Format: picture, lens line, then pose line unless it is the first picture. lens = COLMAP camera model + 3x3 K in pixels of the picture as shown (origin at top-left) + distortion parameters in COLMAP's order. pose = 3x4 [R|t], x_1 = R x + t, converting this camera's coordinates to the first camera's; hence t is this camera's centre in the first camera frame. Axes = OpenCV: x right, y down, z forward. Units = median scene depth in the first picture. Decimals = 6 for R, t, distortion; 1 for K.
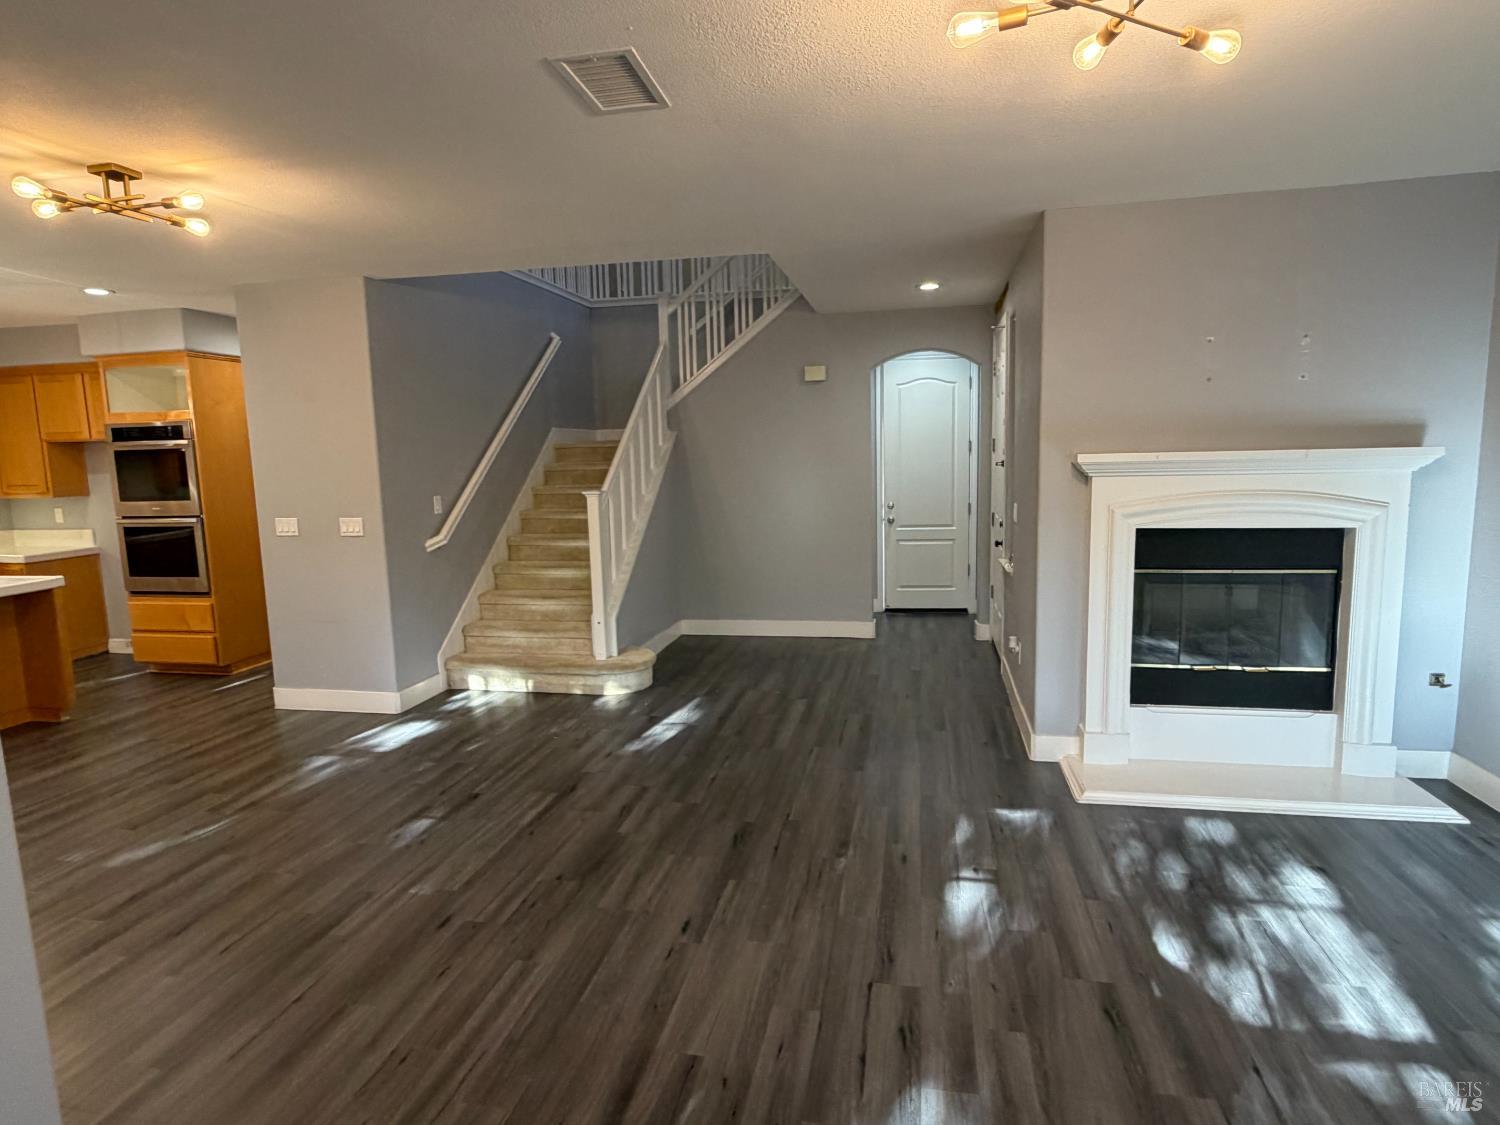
lens RADIAL K [[848.3, 0, 740.3], [0, 848.3, 561.8], [0, 0, 1]] dist [-0.013644, -0.001622]
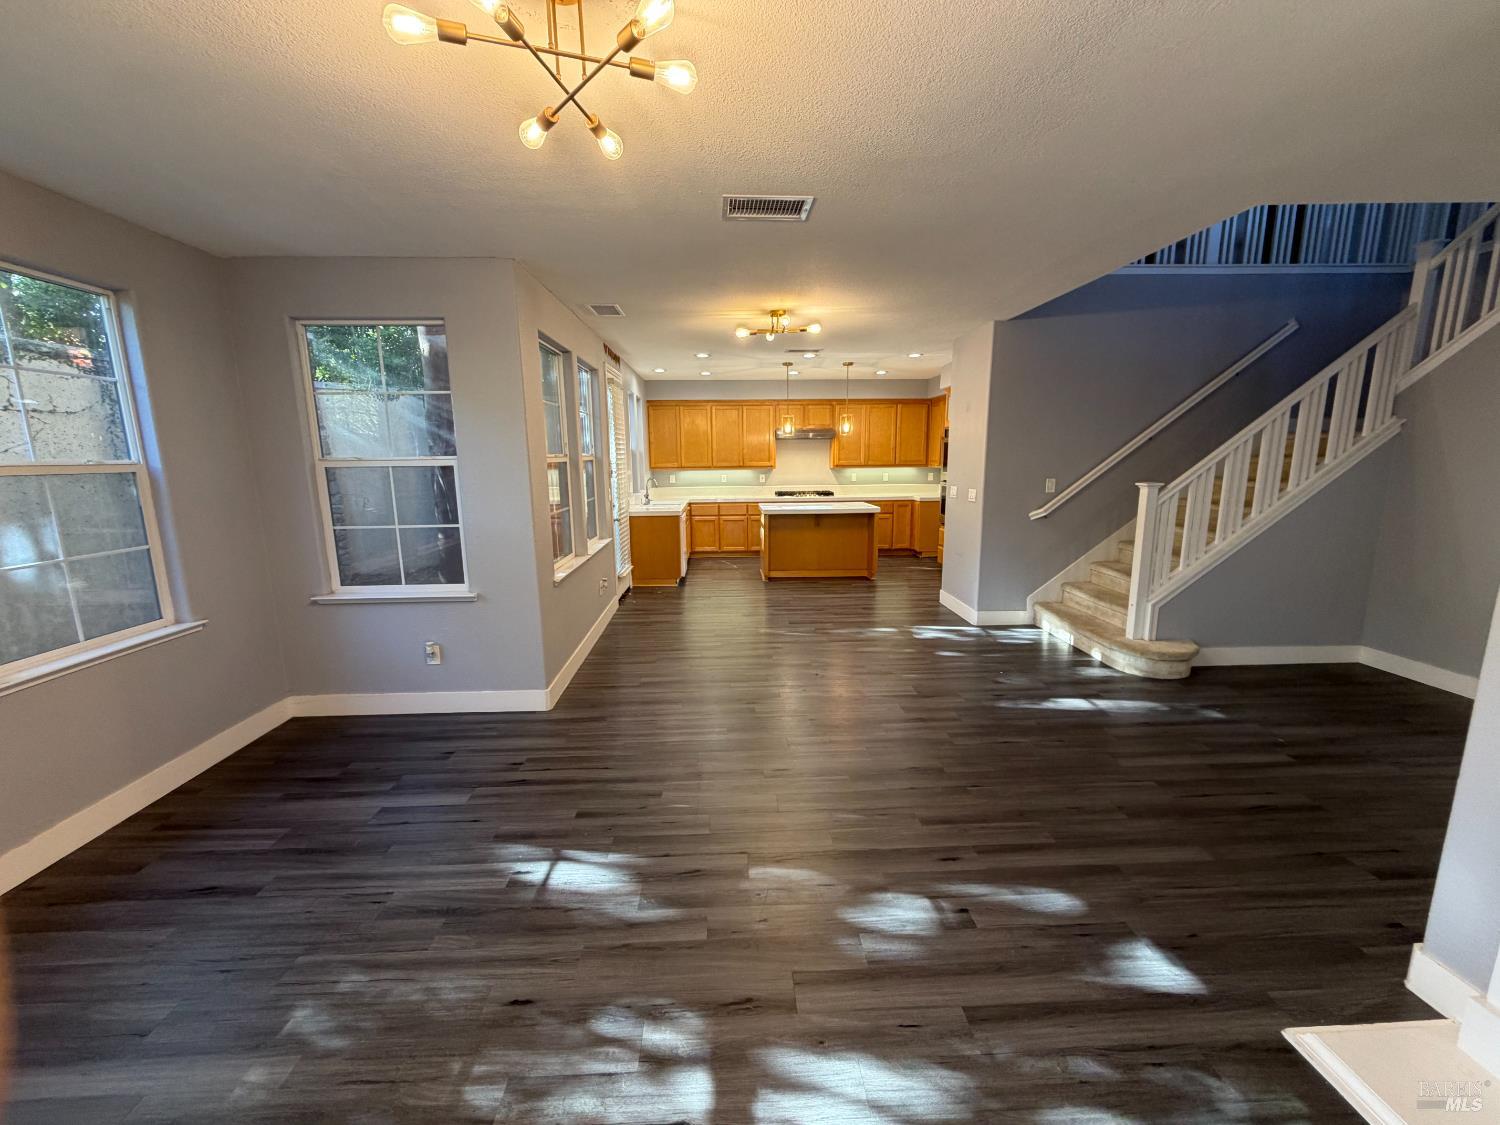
lens RADIAL K [[598.5, 0, 743.7], [0, 598.5, 560.0], [0, 0, 1]] dist [-0.000225, -0.000165]
pose [[0.236486, 0.190730, -0.952731, 0.503429], [-0.120088, 0.978764, 0.166134, -0.059862], [0.964185, 0.075124, 0.254368, 0.370771]]
